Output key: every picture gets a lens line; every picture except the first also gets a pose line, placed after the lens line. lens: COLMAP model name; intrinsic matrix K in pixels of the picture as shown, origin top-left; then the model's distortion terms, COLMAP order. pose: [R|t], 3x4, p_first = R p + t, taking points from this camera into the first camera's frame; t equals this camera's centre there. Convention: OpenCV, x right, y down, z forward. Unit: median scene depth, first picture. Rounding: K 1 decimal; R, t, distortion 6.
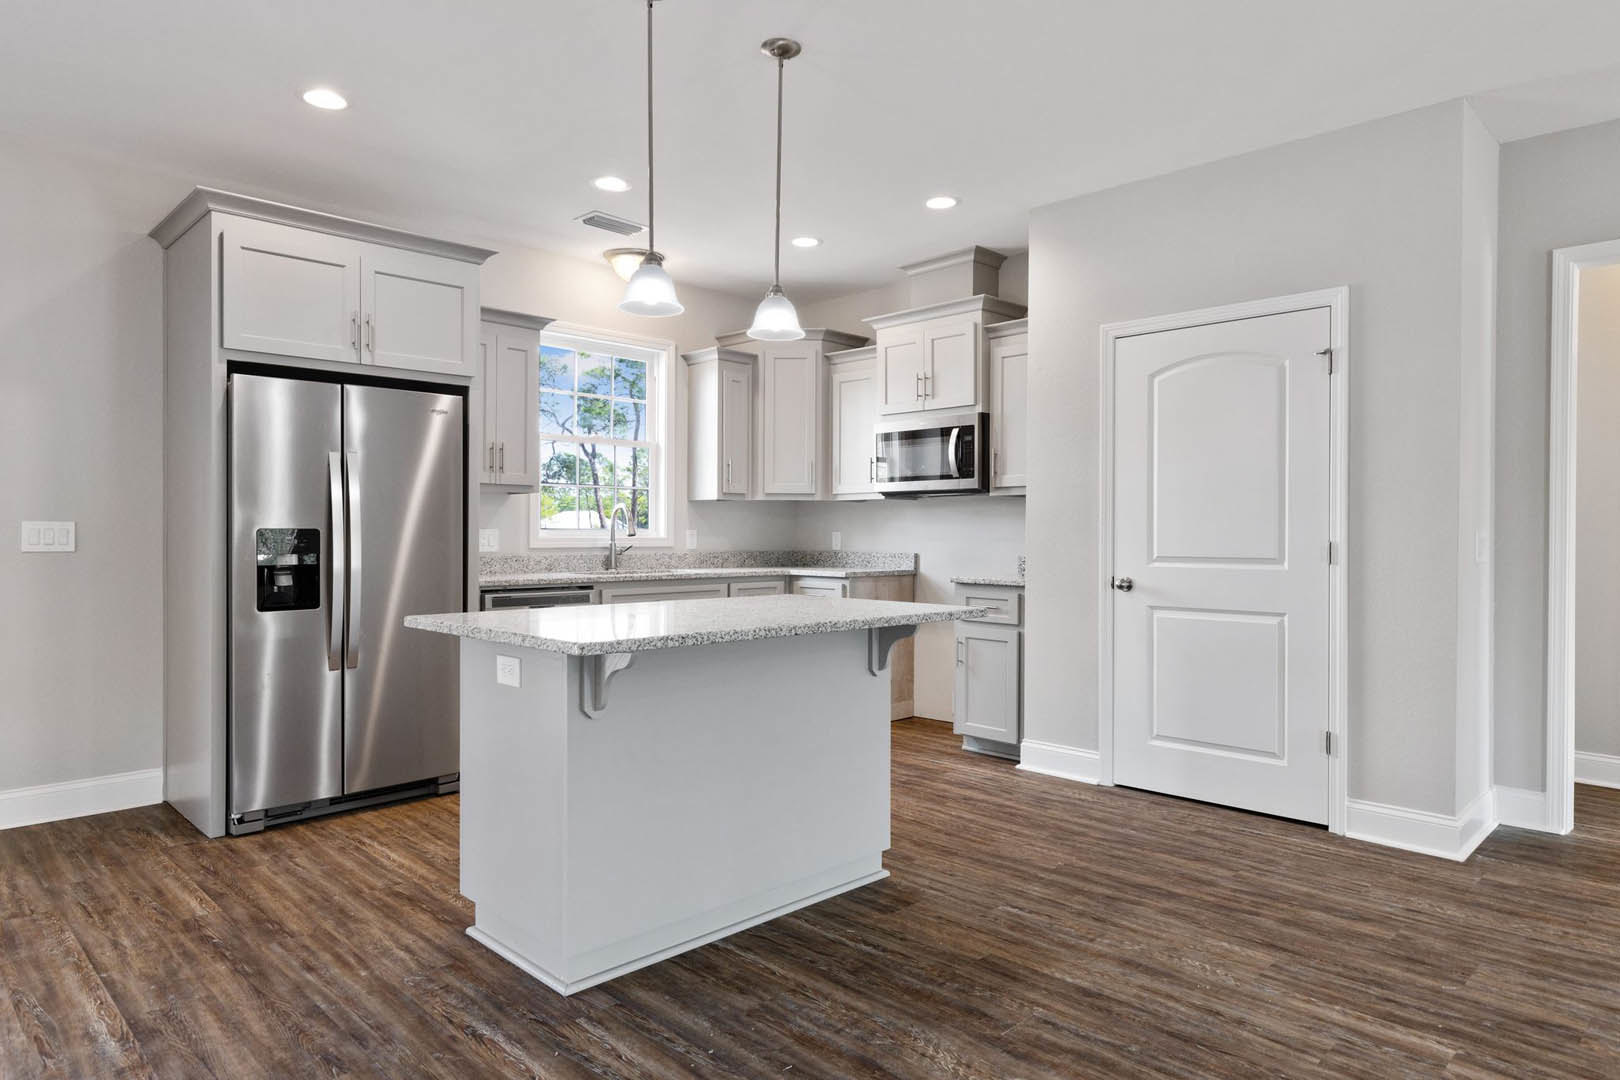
lens RADIAL K [[981.4, 0, 810.0], [0, 981.4, 540.0], [0, 0, 1]] dist [0.005288, 0.001761]
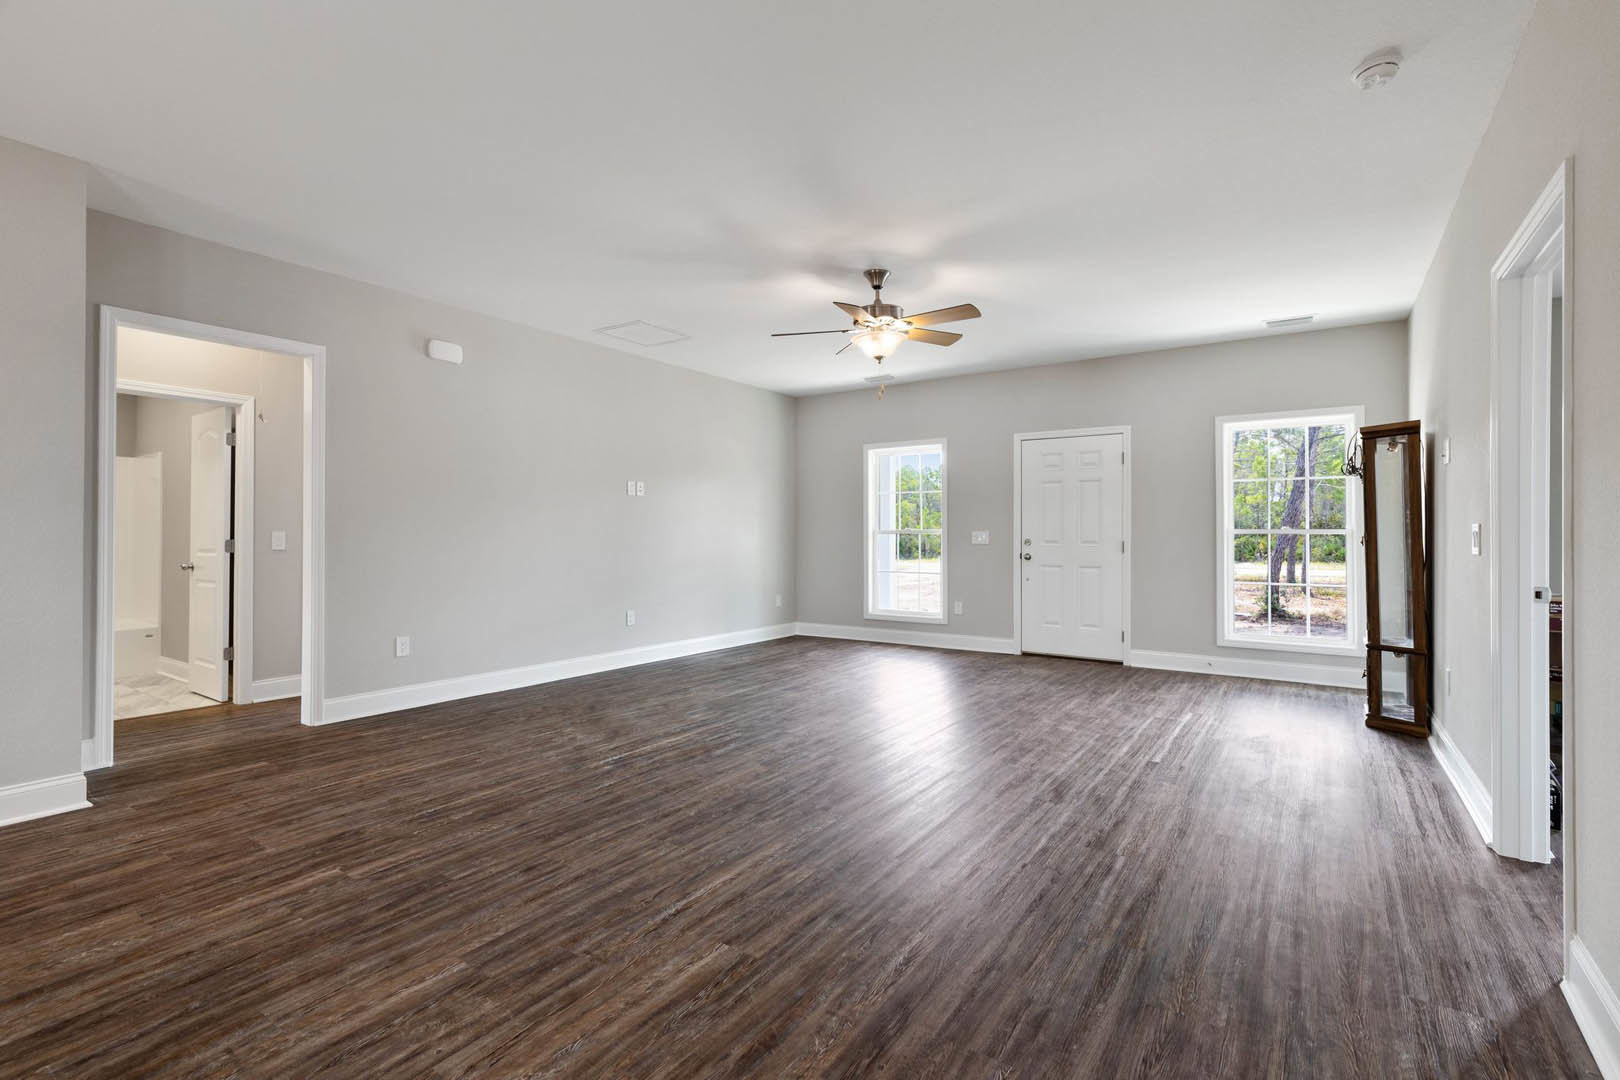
lens RADIAL K [[729.9, 0, 825.8], [0, 729.9, 538.9], [0, 0, 1]] dist [0.008534, 0.000400]
pose [[-0.194430, -0.015887, 0.980788, -0.354685], [0.007270, 0.999818, 0.017636, -0.006862], [-0.980889, 0.010559, -0.194280, 0.272287]]
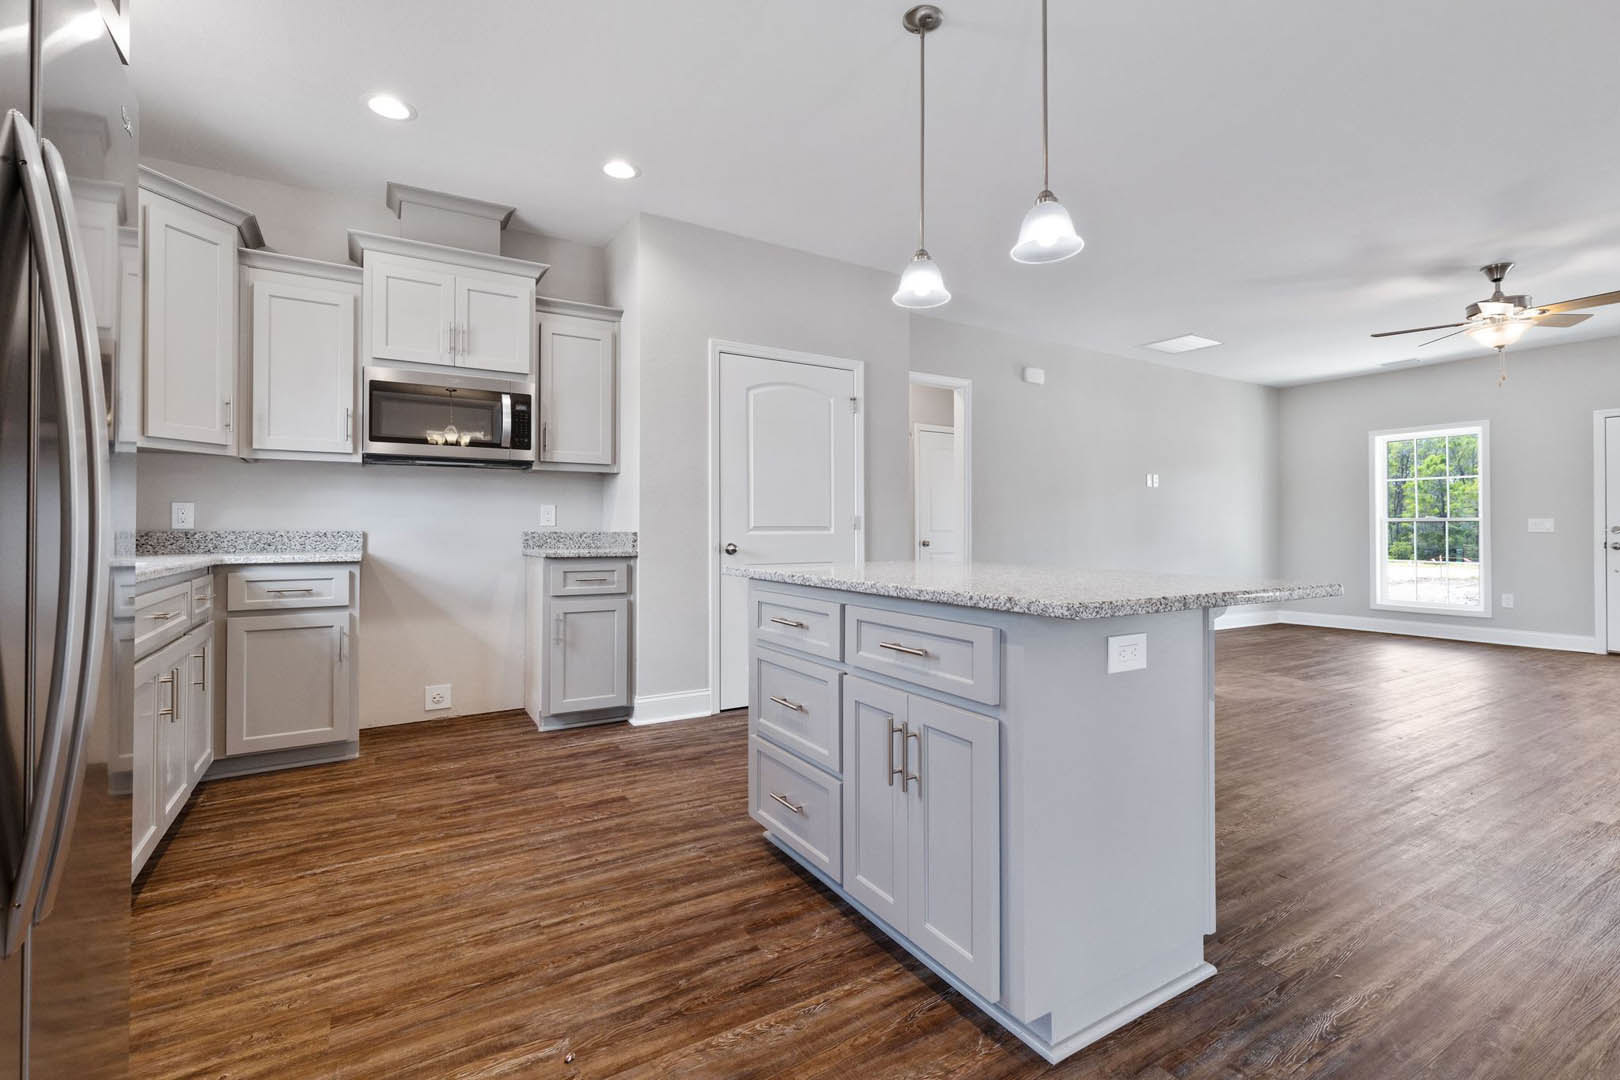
lens RADIAL K [[730.7, 0, 824.0], [0, 730.7, 524.6], [0, 0, 1]] dist [0.006812, -0.000124]
pose [[0.217972, 0.003647, 0.975948, -0.664454], [0.006209, 0.999968, -0.005123, 0.022171], [-0.975935, 0.007176, 0.217943, 0.787259]]
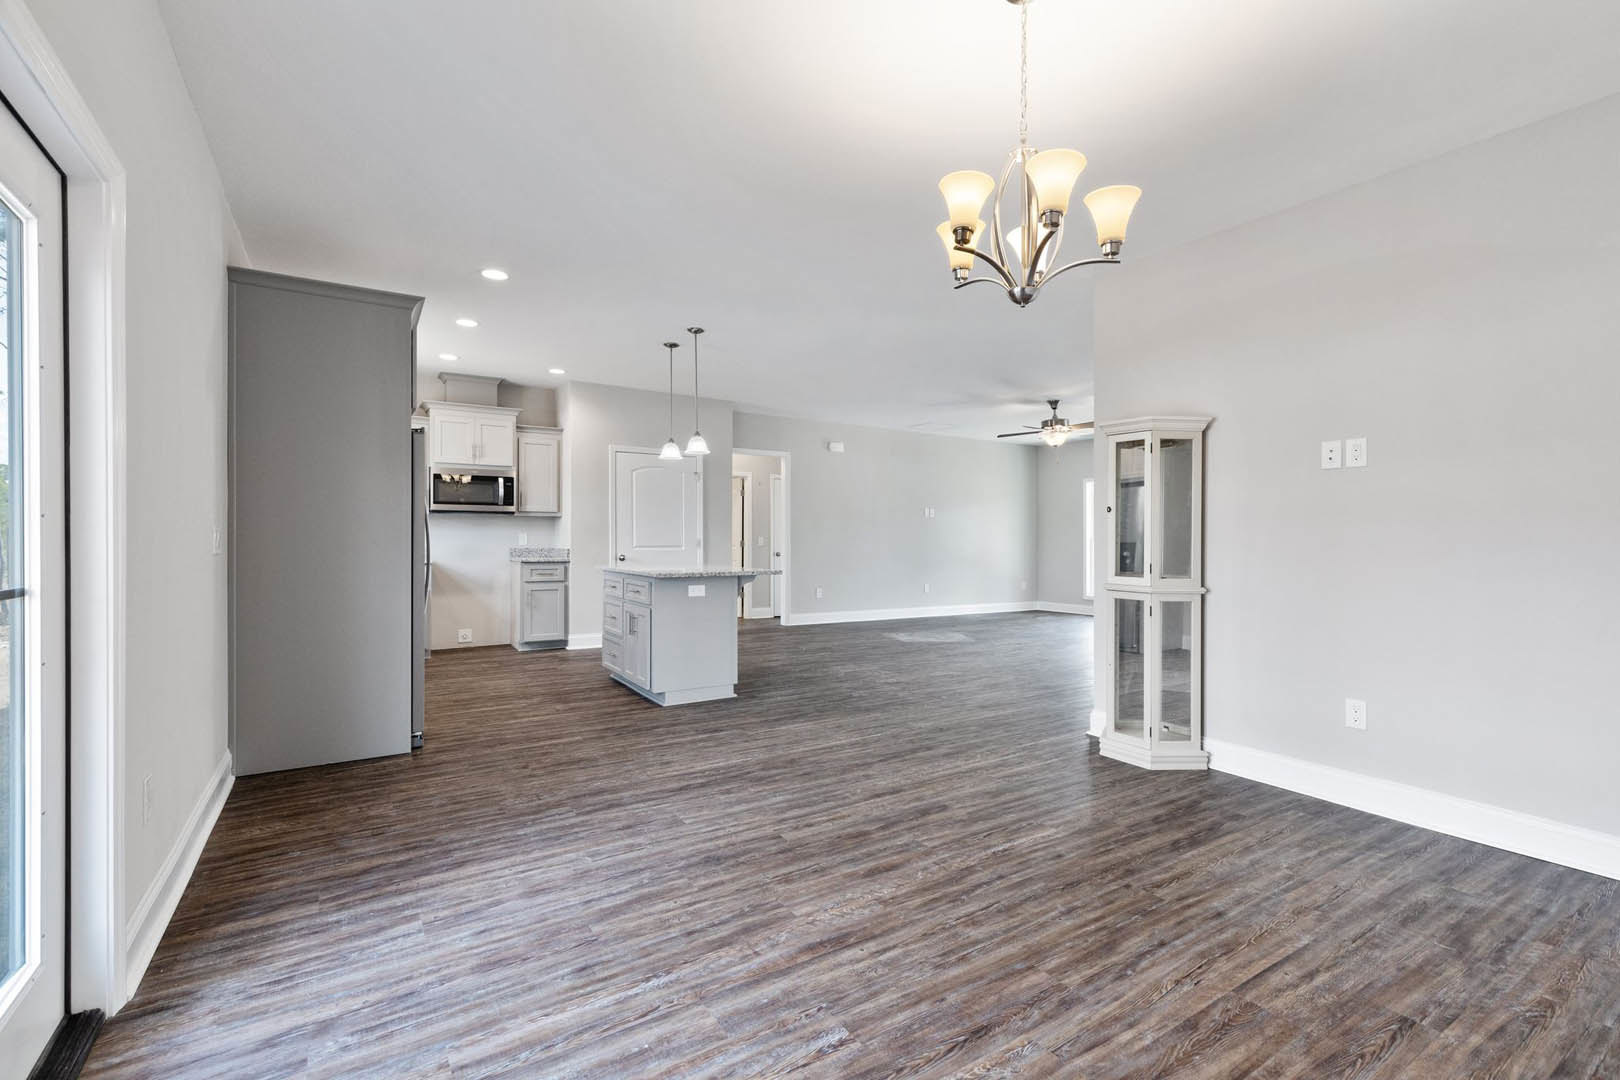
lens RADIAL K [[729.9, 0, 825.8], [0, 729.9, 538.9], [0, 0, 1]] dist [0.008534, 0.000400]
pose [[0.200228, -0.005059, 0.979736, -1.507626], [0.004186, 0.999982, 0.004308, -0.007253], [-0.979740, 0.003238, 0.200246, 0.198712]]
